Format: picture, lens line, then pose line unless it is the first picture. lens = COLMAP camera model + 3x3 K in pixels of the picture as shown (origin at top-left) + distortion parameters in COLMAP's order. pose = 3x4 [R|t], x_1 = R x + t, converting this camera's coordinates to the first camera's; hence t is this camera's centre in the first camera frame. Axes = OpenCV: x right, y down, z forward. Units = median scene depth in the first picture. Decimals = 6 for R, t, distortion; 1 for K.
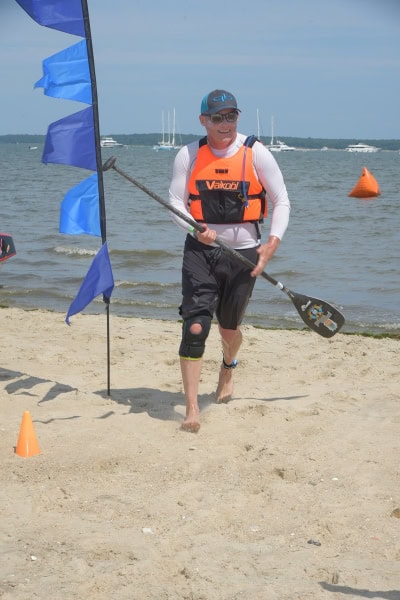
lens RADIAL K [[1439.9, 0, 204.3], [0, 1439.9, 299.9], [0, 0, 1]] dist [0.004834, 0.000000]
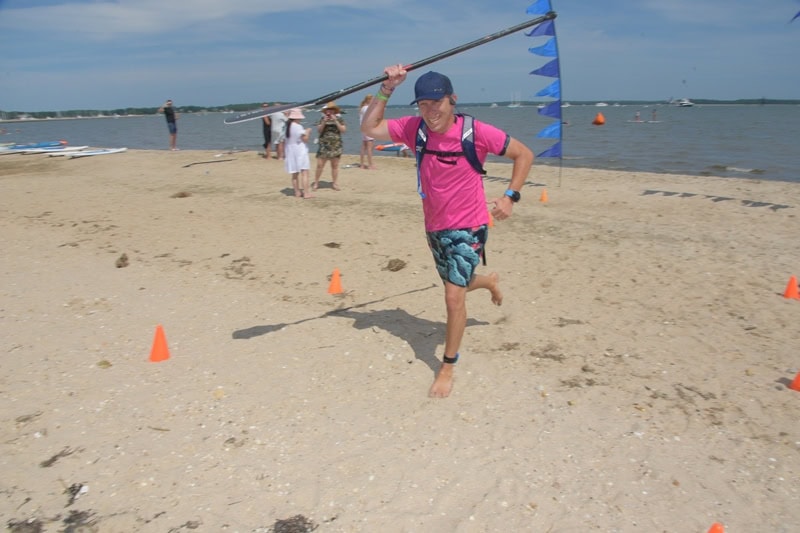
lens RADIAL K [[535.4, 0, 387.7], [0, 535.4, 270.0], [0, 0, 1]] dist [-0.043387, 0.004376]
pose [[0.969062, 0.035714, -0.244219, -0.169732], [0.010887, 0.982327, 0.186855, 0.023105], [0.246576, -0.183733, 0.951547, -0.390957]]
